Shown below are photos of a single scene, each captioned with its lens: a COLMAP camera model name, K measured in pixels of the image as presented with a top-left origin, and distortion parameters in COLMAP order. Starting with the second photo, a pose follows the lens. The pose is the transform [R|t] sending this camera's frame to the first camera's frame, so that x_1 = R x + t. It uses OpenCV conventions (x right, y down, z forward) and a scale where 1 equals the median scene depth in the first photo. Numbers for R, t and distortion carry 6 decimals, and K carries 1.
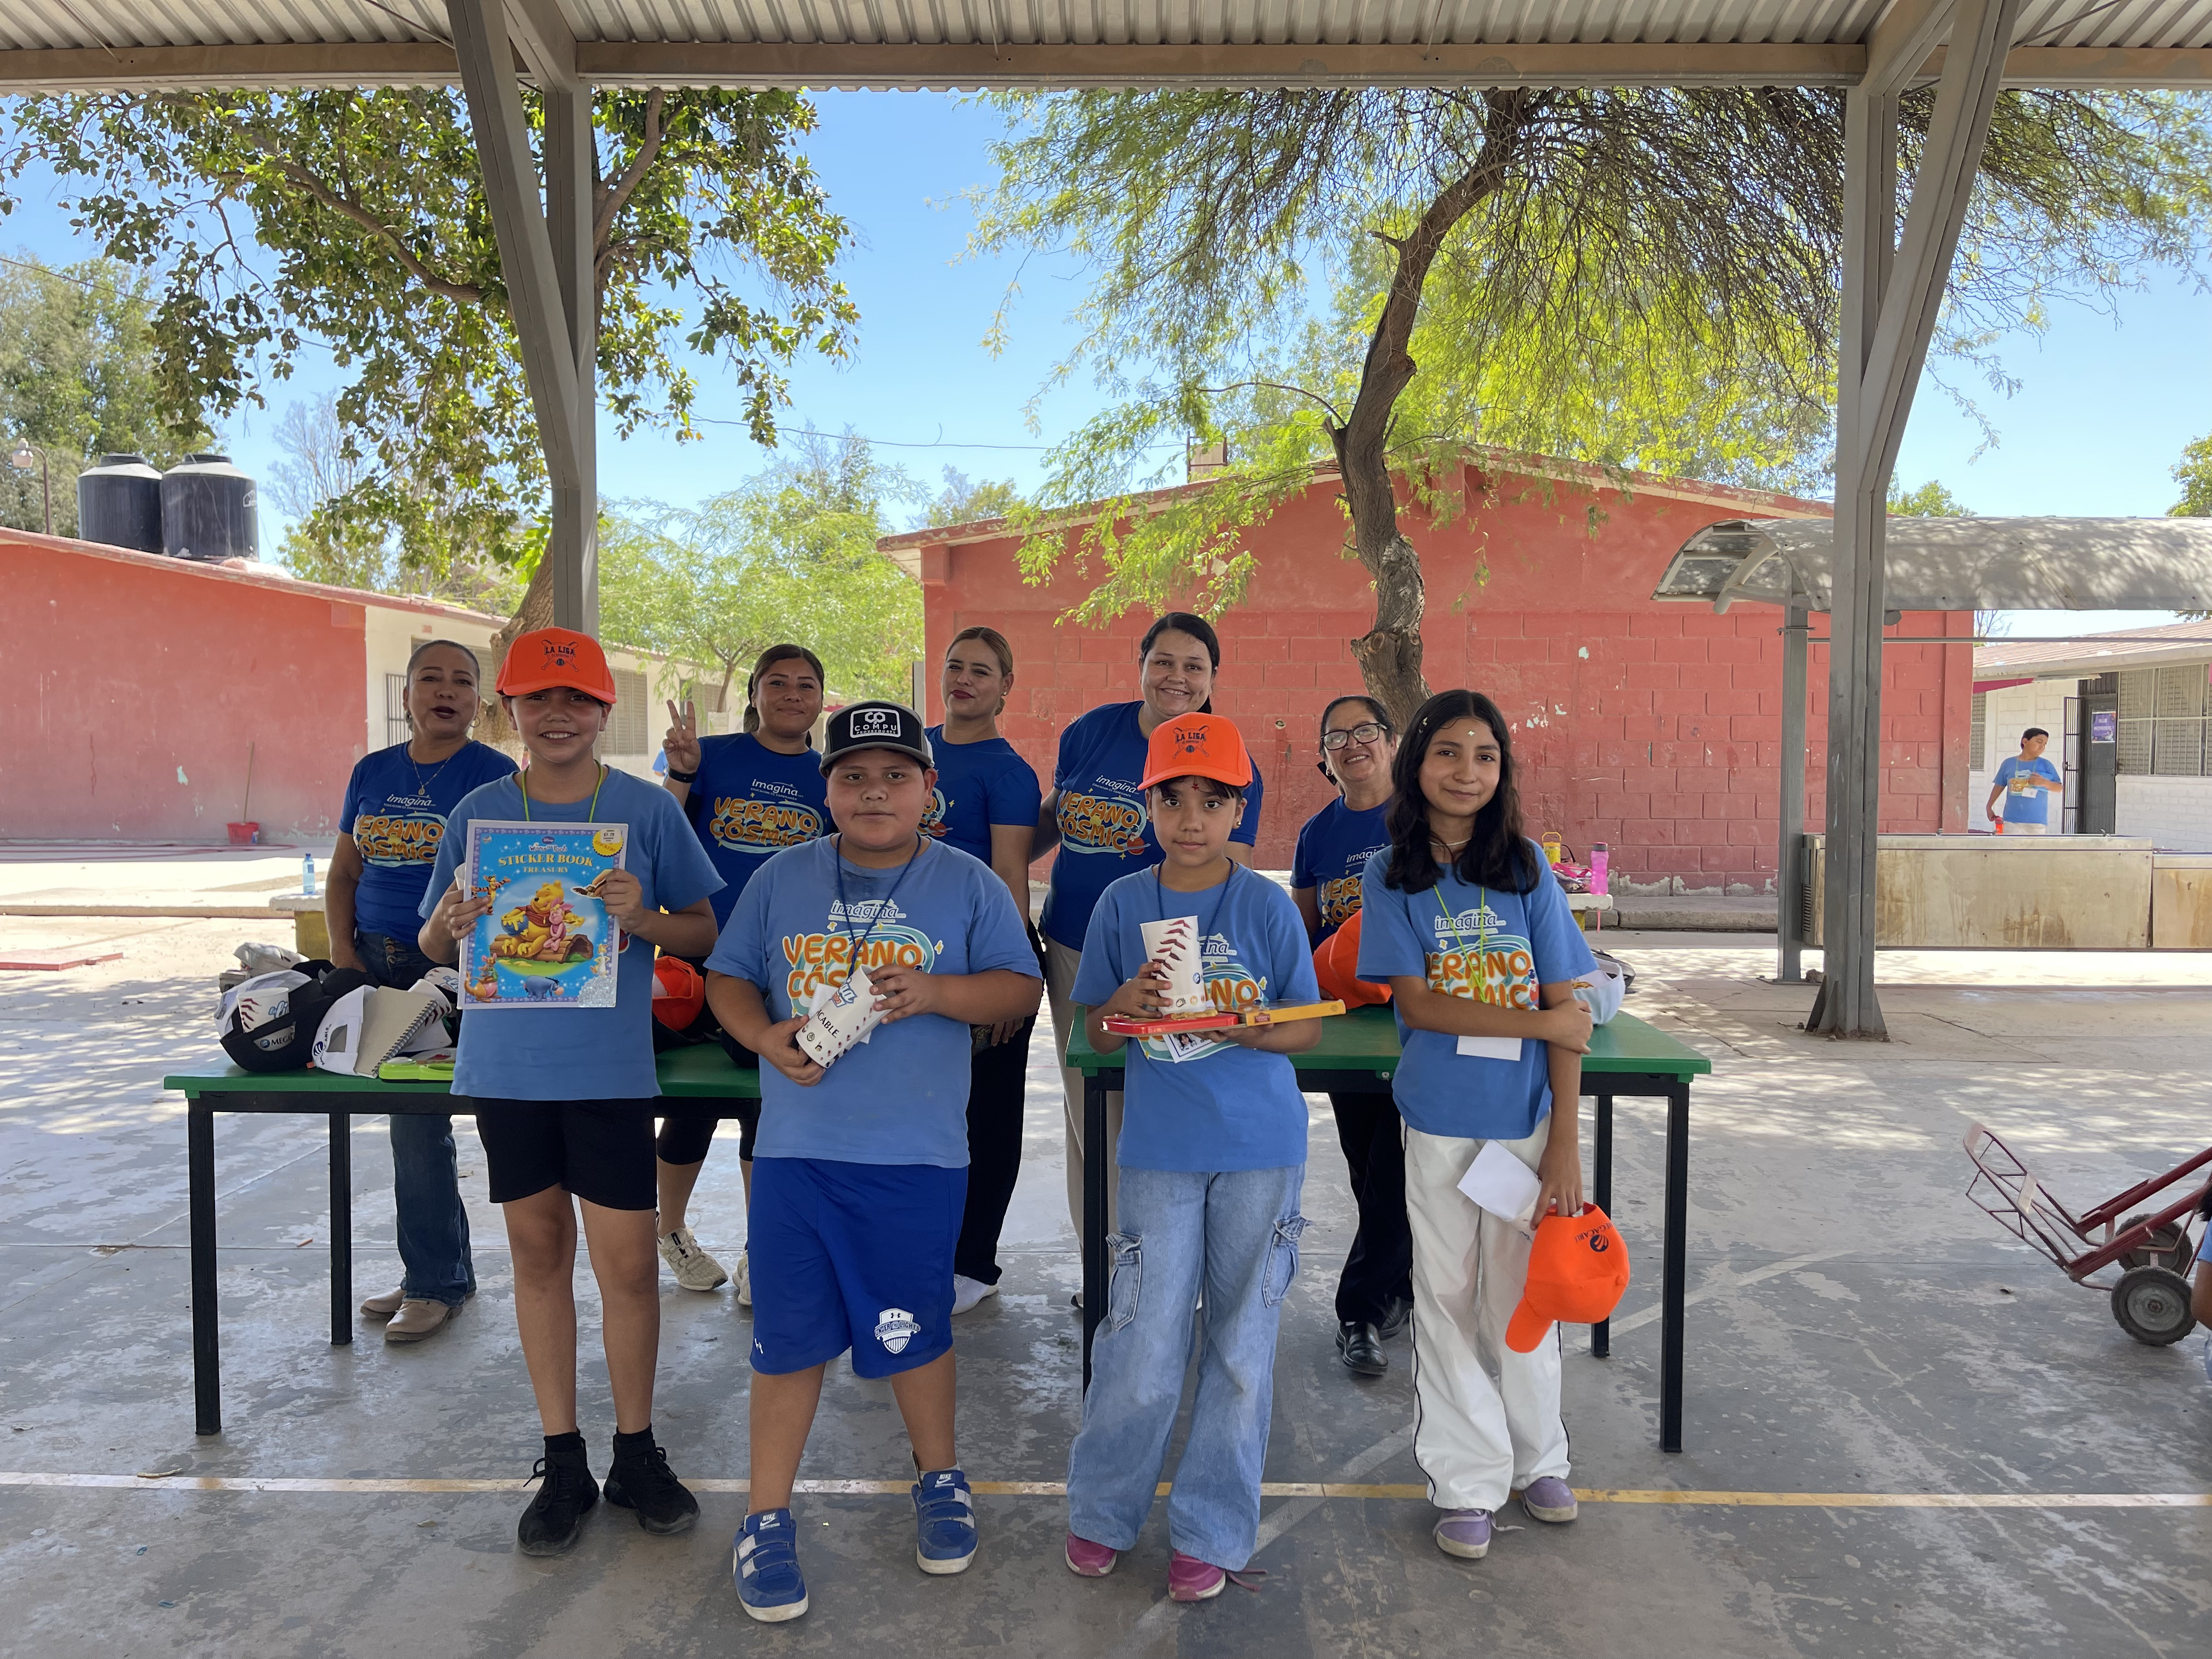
lens RADIAL K [[1695.8, 0, 1106.0], [0, 1695.8, 829.5], [0, 0, 1]] dist [-0.003955, -0.010841]
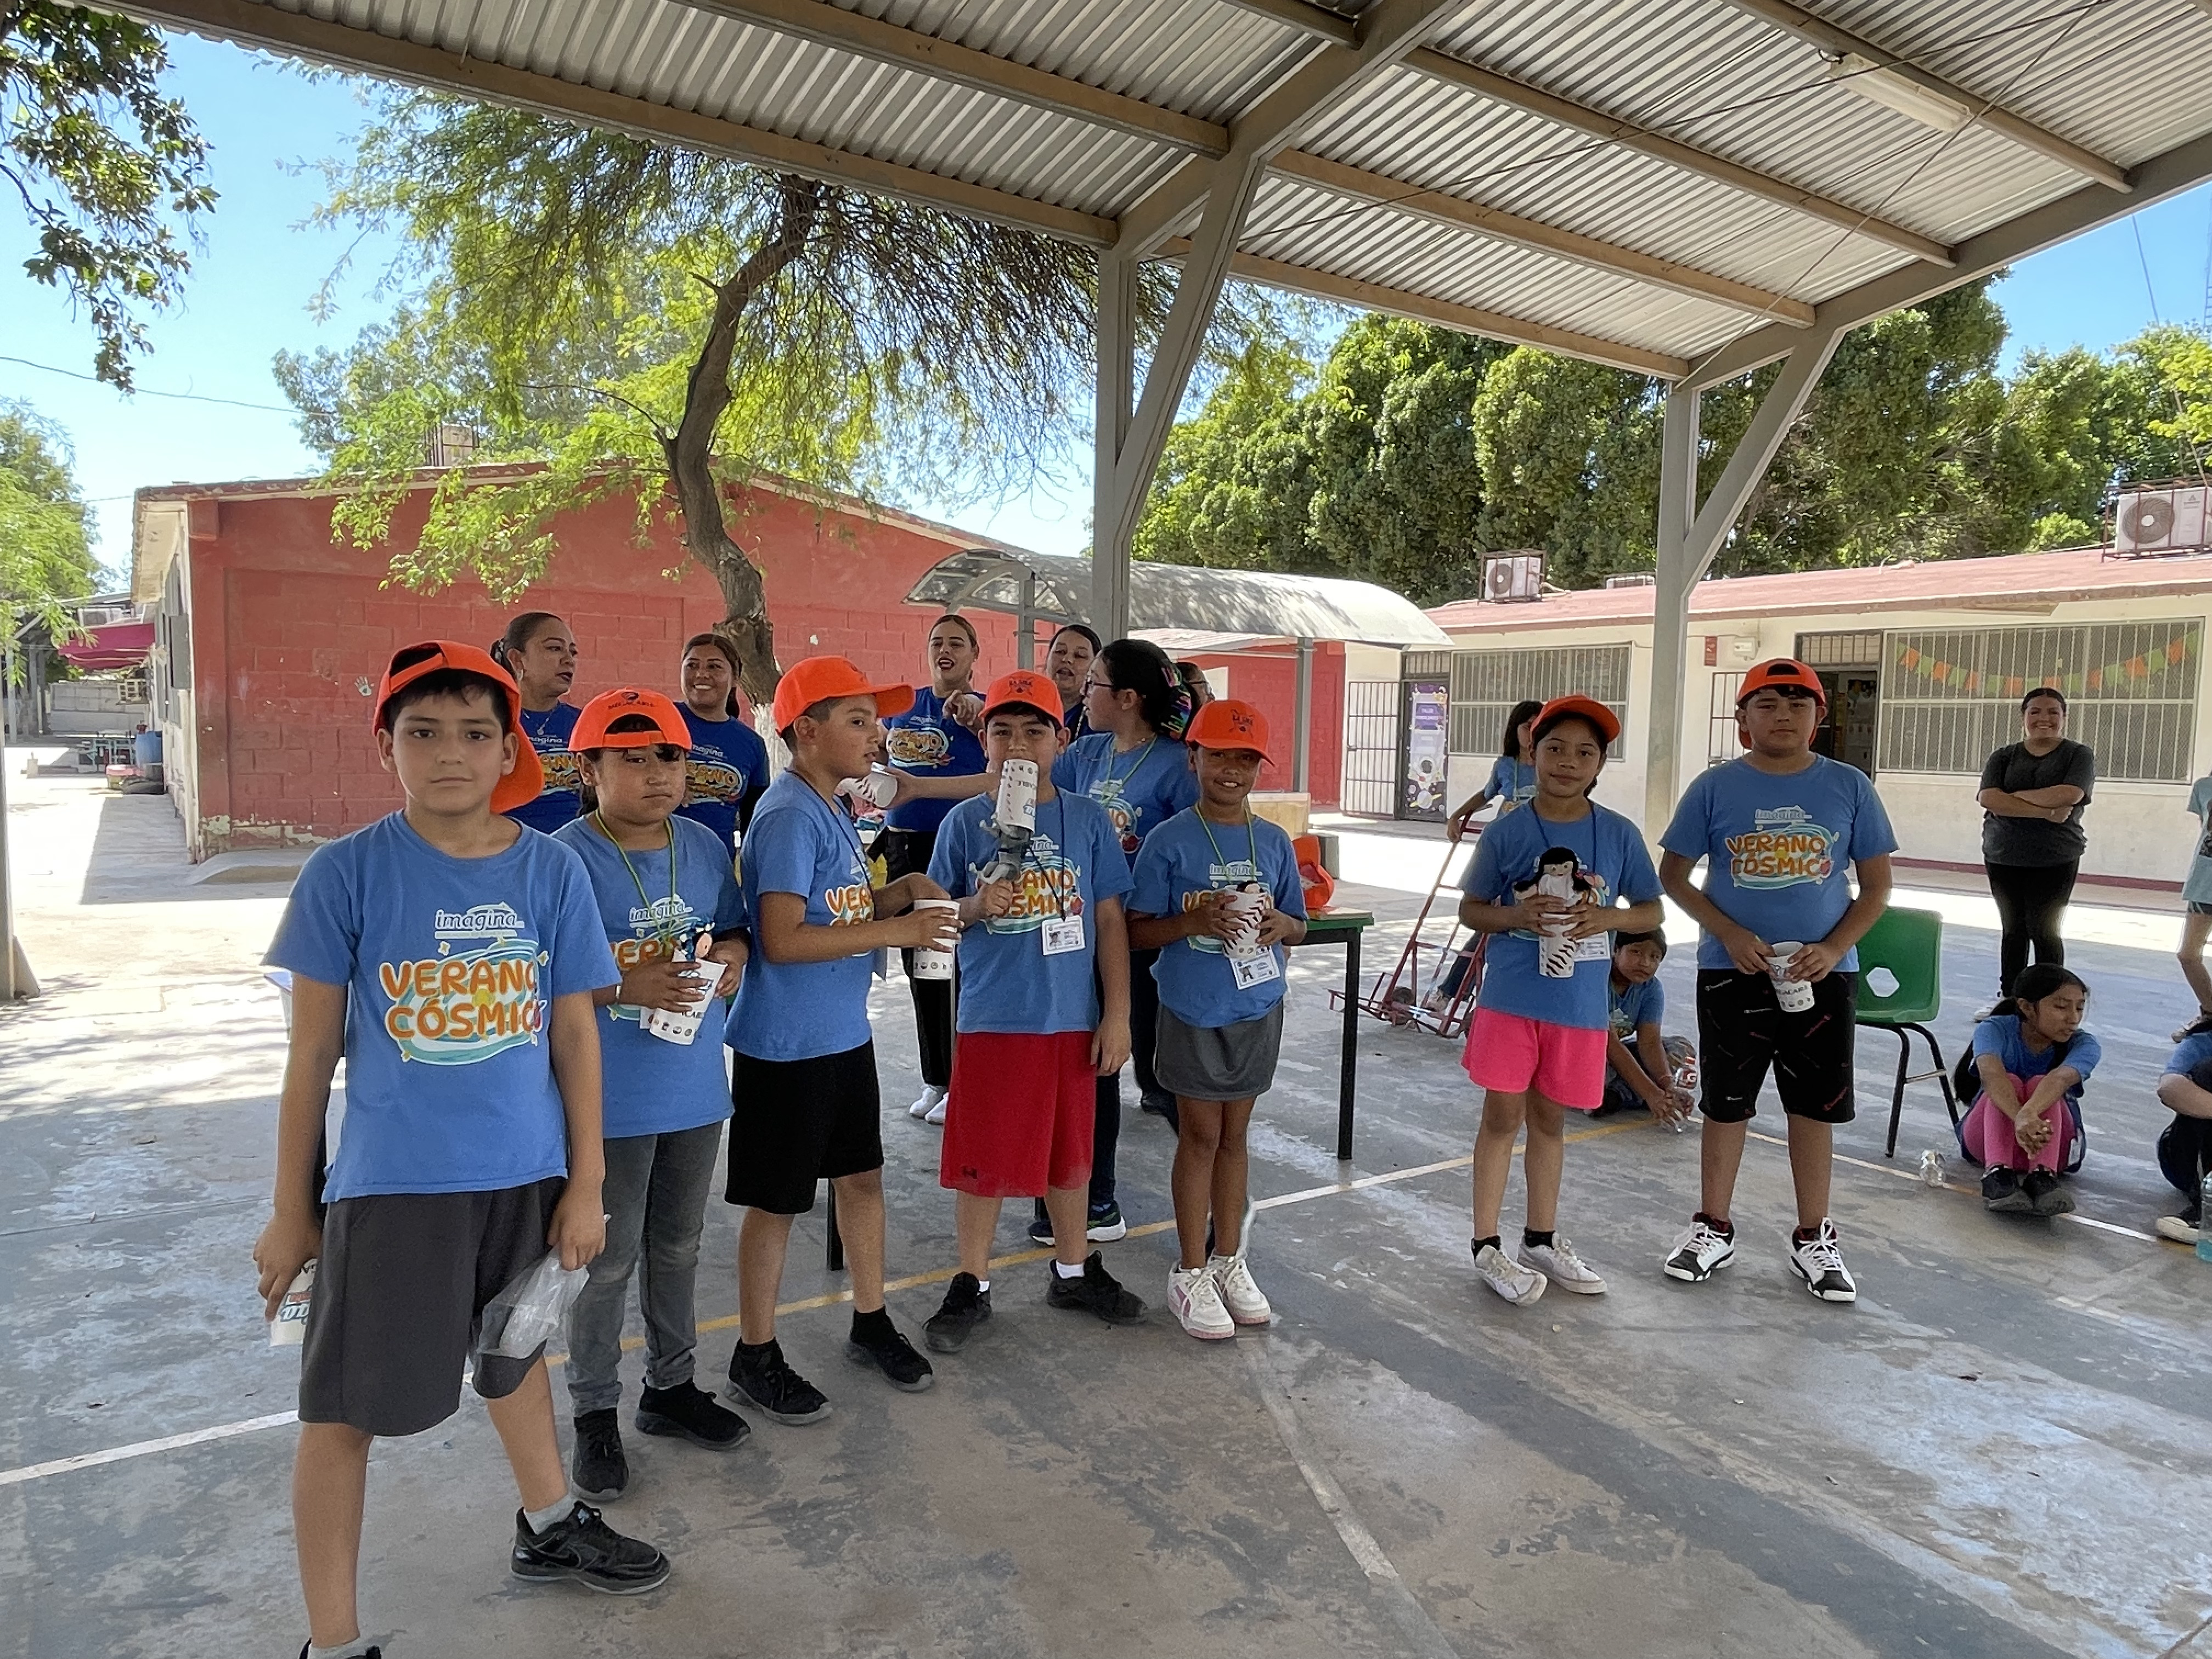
lens RADIAL K [[1441.9, 0, 1106.0], [0, 1441.9, 829.5], [0, 0, 1]] dist [0.036308, -0.045399]
pose [[0.824147, -0.028419, 0.565662, -0.203496], [0.009540, 0.999295, 0.036305, -0.000968], [-0.566295, -0.024524, 0.823838, -0.004076]]
